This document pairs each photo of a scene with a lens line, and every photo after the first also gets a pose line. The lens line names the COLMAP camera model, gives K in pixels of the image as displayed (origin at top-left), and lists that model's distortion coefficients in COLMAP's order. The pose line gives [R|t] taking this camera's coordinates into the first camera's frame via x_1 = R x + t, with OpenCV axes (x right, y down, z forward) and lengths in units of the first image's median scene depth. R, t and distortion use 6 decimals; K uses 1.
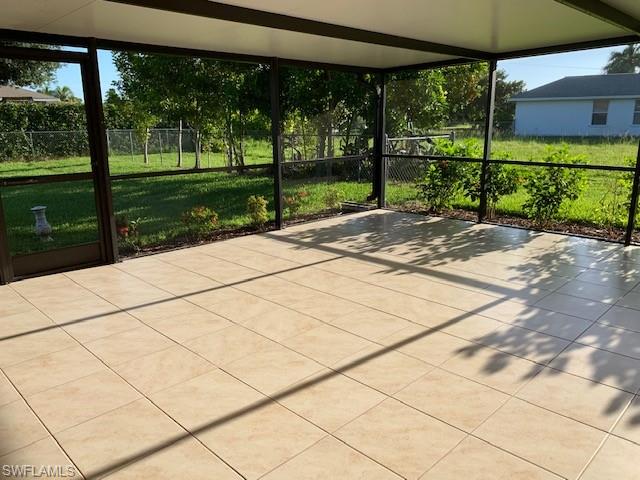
lens RADIAL K [[489.4, 0, 319.5], [0, 489.4, 231.4], [0, 0, 1]] dist [0.029897, -0.032378]
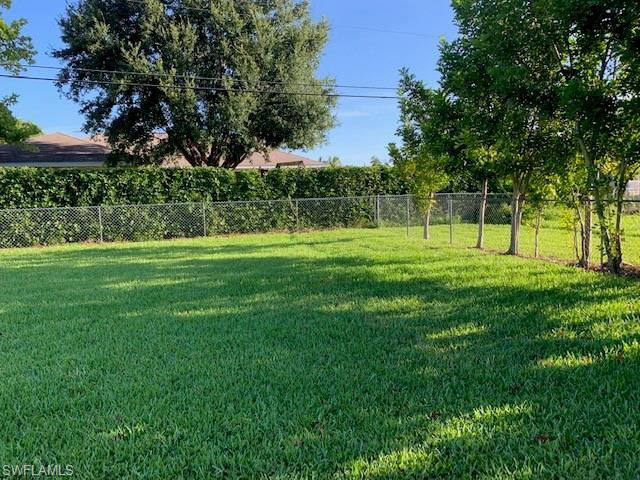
lens RADIAL K [[489.4, 0, 319.5], [0, 489.4, 231.4], [0, 0, 1]] dist [0.029897, -0.032378]
pose [[0.880747, 0.023812, -0.472987, -0.140596], [-0.084615, 0.990577, -0.107691, -0.055564], [0.465966, 0.134871, 0.874463, 0.268551]]
